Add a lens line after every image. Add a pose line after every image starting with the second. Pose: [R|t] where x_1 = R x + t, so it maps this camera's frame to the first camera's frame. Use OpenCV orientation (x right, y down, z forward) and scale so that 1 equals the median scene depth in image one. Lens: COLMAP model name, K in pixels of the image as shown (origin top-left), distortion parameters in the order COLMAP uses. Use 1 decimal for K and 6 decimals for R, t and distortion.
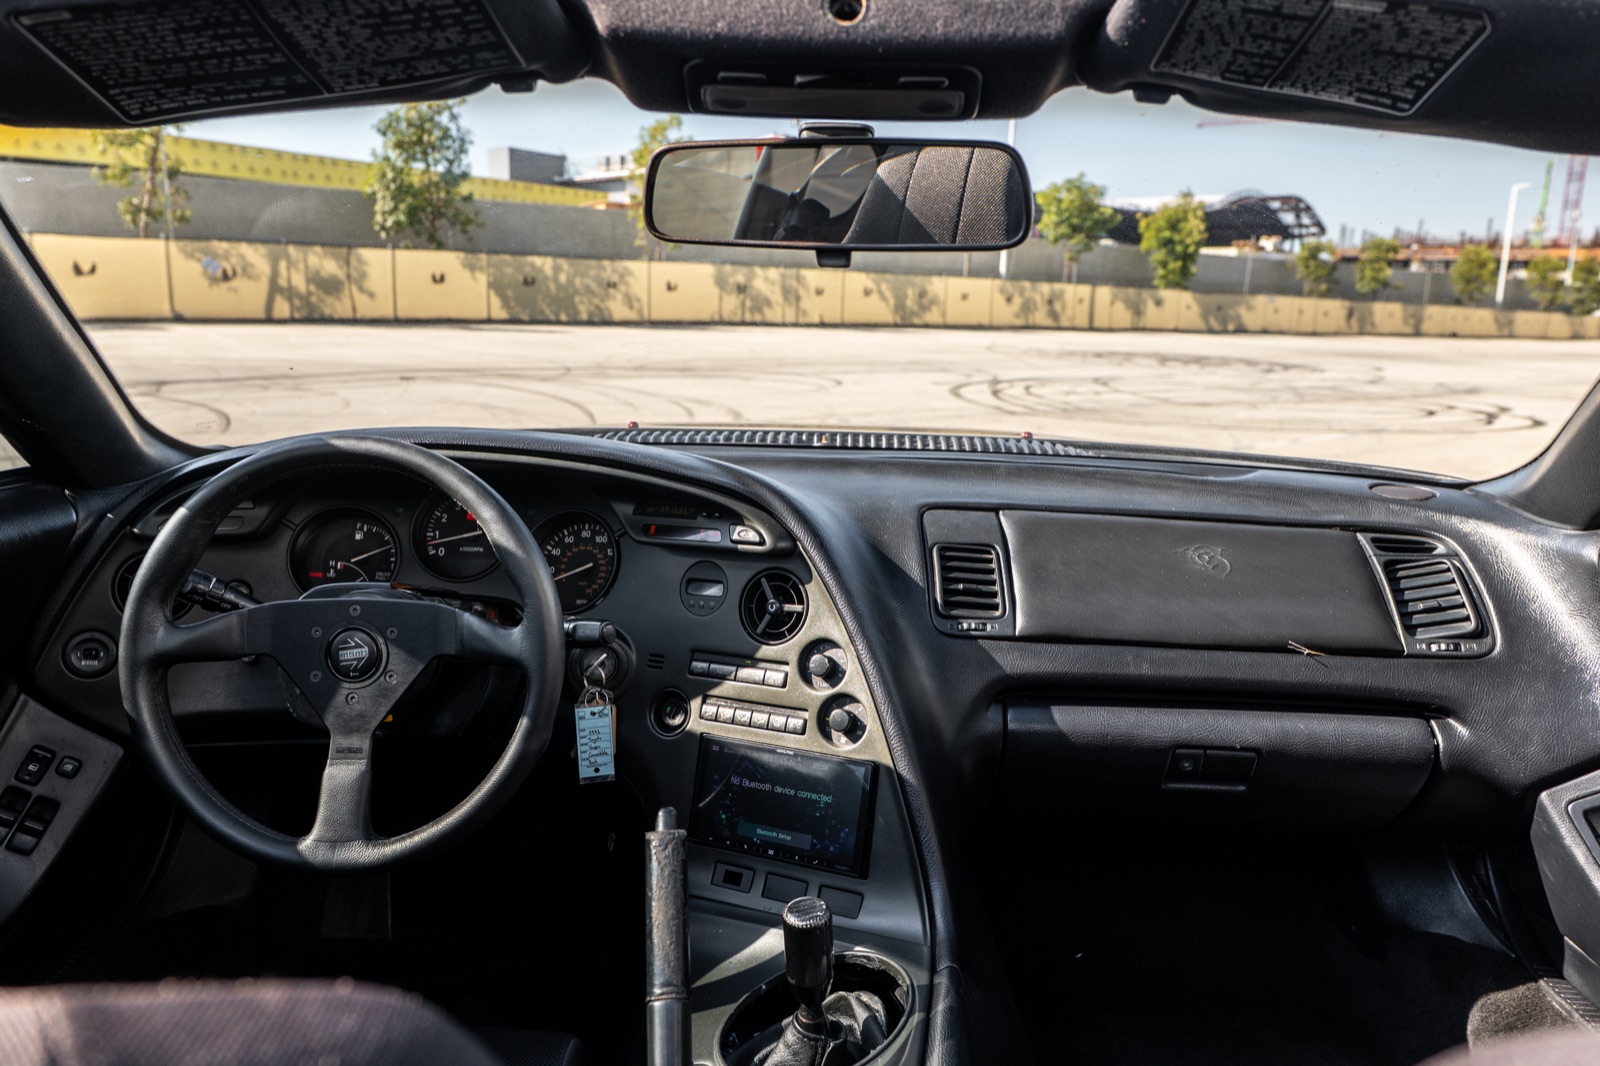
lens RADIAL K [[1112.3, 0, 799.9], [0, 1112.3, 531.9], [0, 0, 1]] dist [-0.006232, 0.004841]
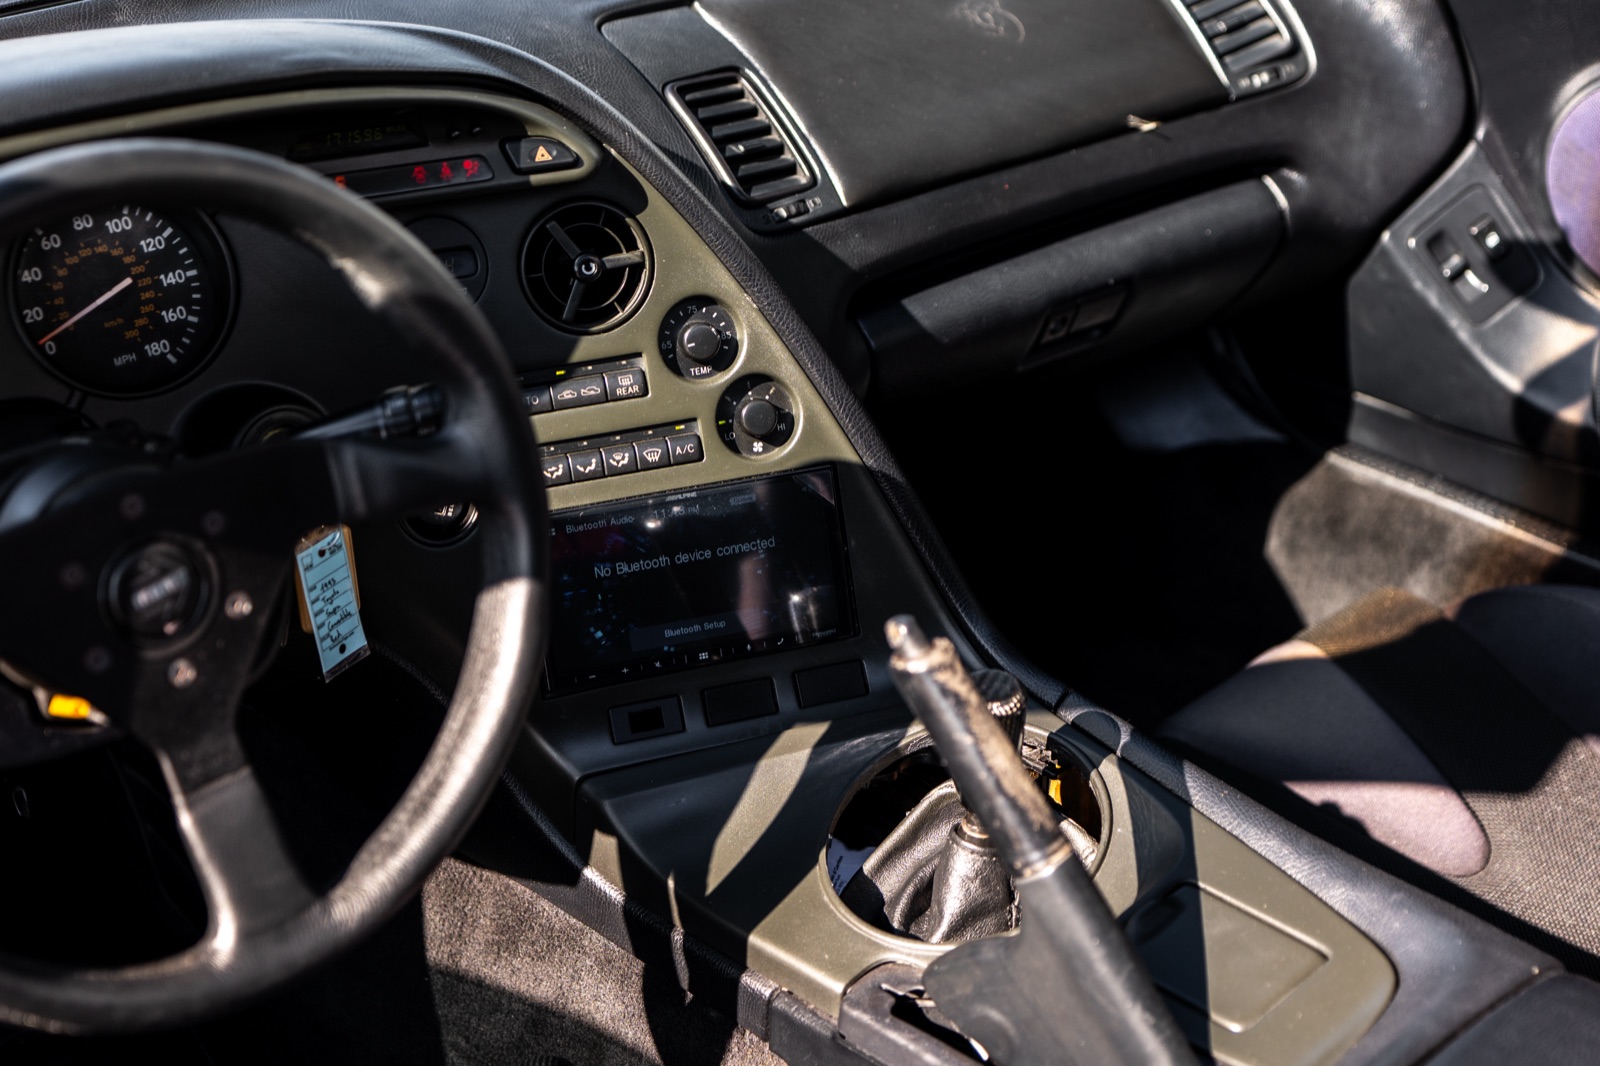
lens RADIAL K [[2262.7, 0, 801.0], [0, 2262.7, 524.9], [0, 0, 1]] dist [0.004063, 0.000000]
pose [[0.720167, -0.337178, 0.606358, -0.692960], [0.142887, 0.927311, 0.345944, -0.195191], [-0.678927, -0.162497, 0.715997, 0.079322]]
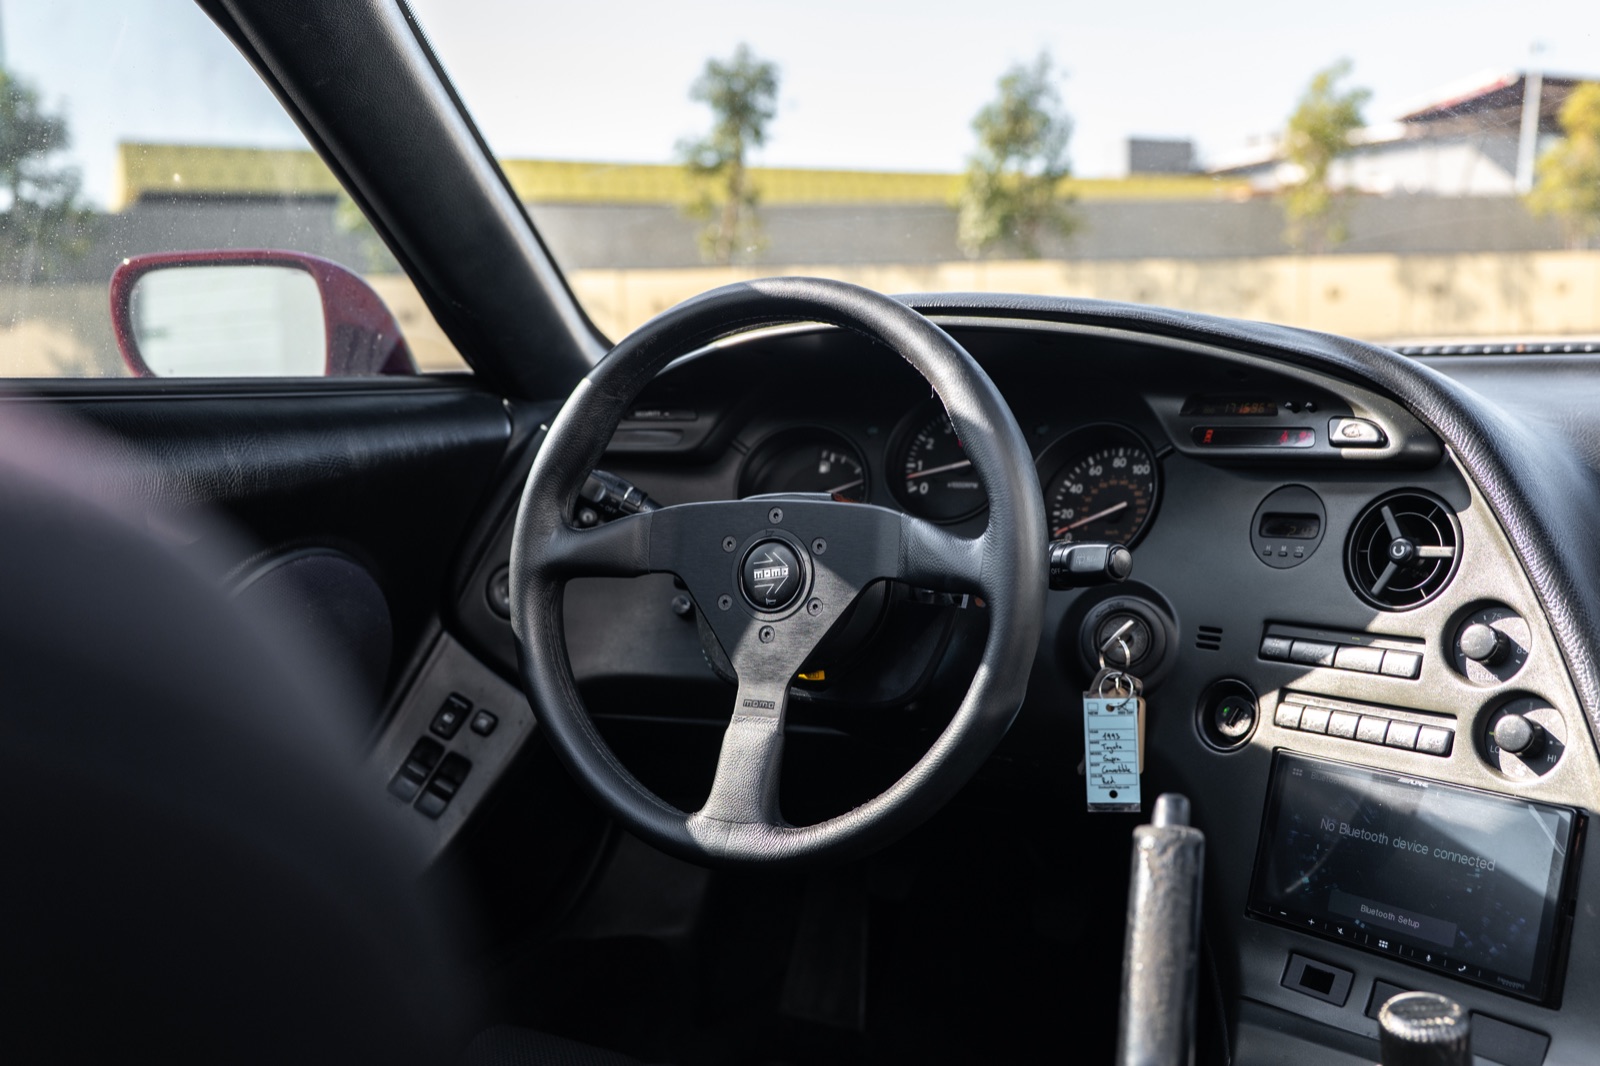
lens RADIAL K [[1422.4, 0, 798.2], [0, 1422.4, 540.9], [0, 0, 1]] dist [-0.003780, 0.000366]
pose [[0.889794, 0.017564, -0.456024, 0.038224], [-0.042081, 0.998160, -0.043662, 0.111454], [0.454418, 0.058040, 0.888896, 0.146833]]
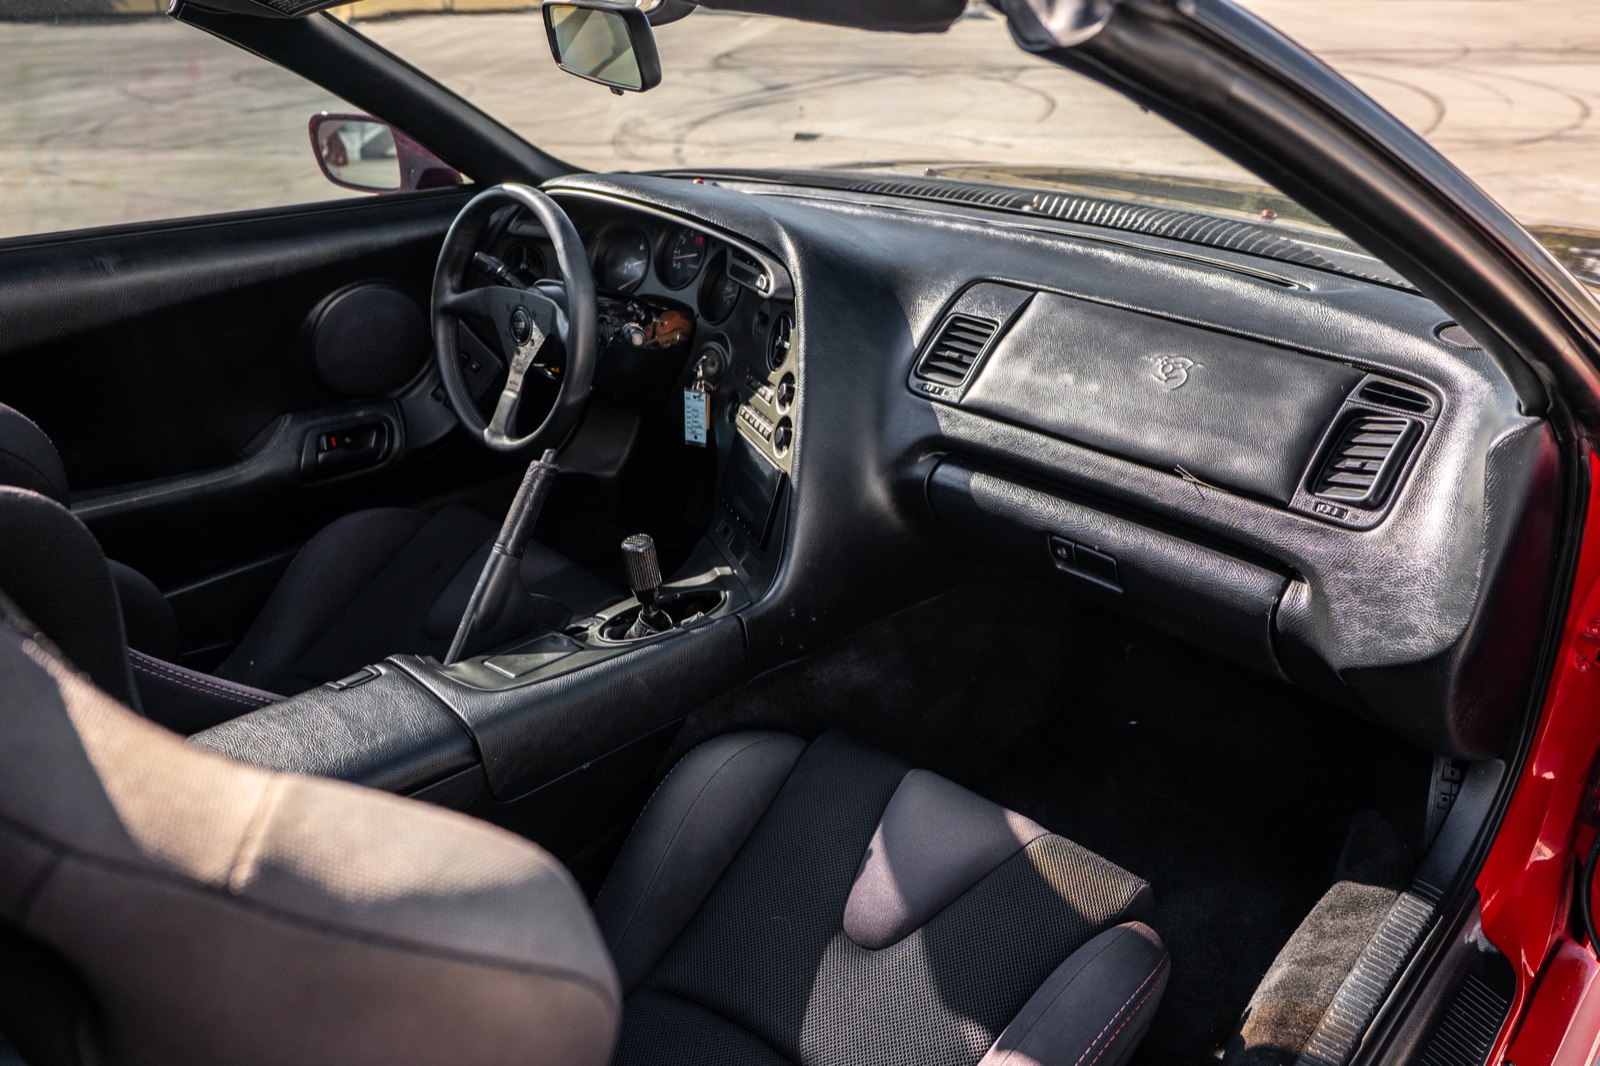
lens RADIAL K [[1112.3, 0, 788.6], [0, 1112.3, 527.7], [0, 0, 1]] dist [-0.006232, 0.004841]
pose [[0.724643, 0.270808, -0.633684, 0.864390], [-0.095133, 0.950057, 0.297222, -0.112641], [0.682526, -0.155096, 0.714215, 0.053139]]
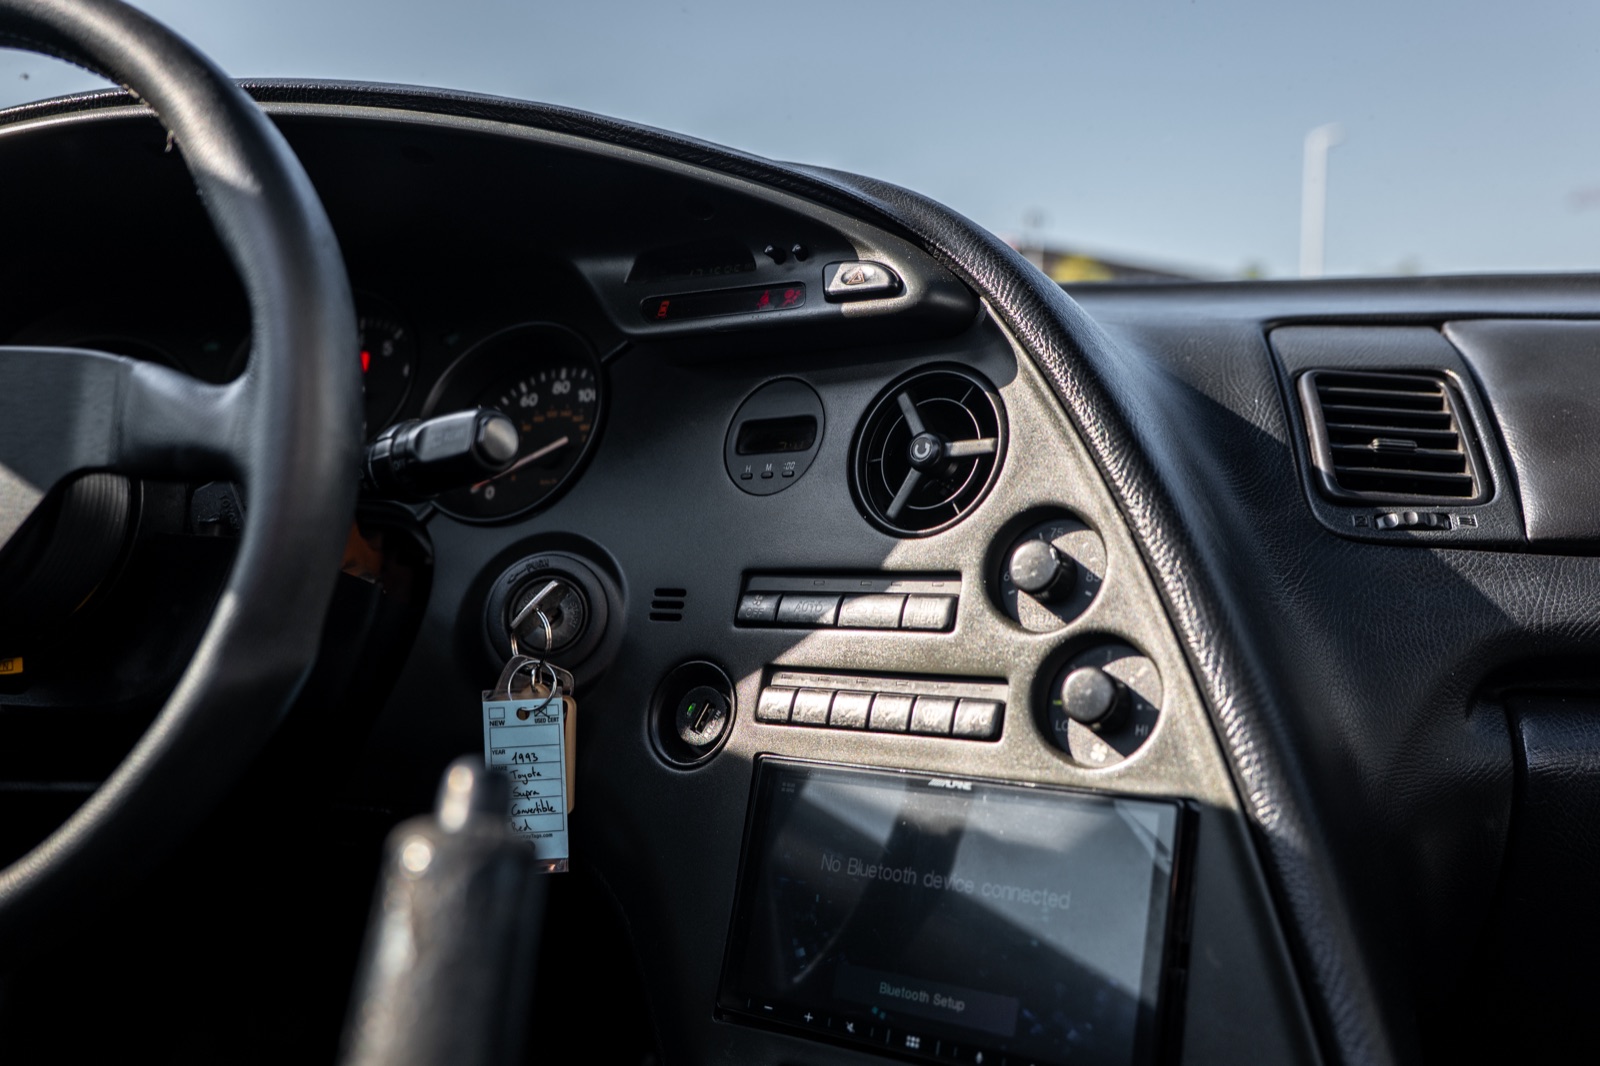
lens RADIAL K [[1422.4, 0, 798.4], [0, 1422.4, 540.9], [0, 0, 1]] dist [-0.003780, 0.000366]
pose [[0.985443, -0.013171, -0.169494, 0.019943], [-0.010570, 0.990319, -0.138407, 0.178096], [0.169676, 0.138184, 0.975764, 0.471323]]
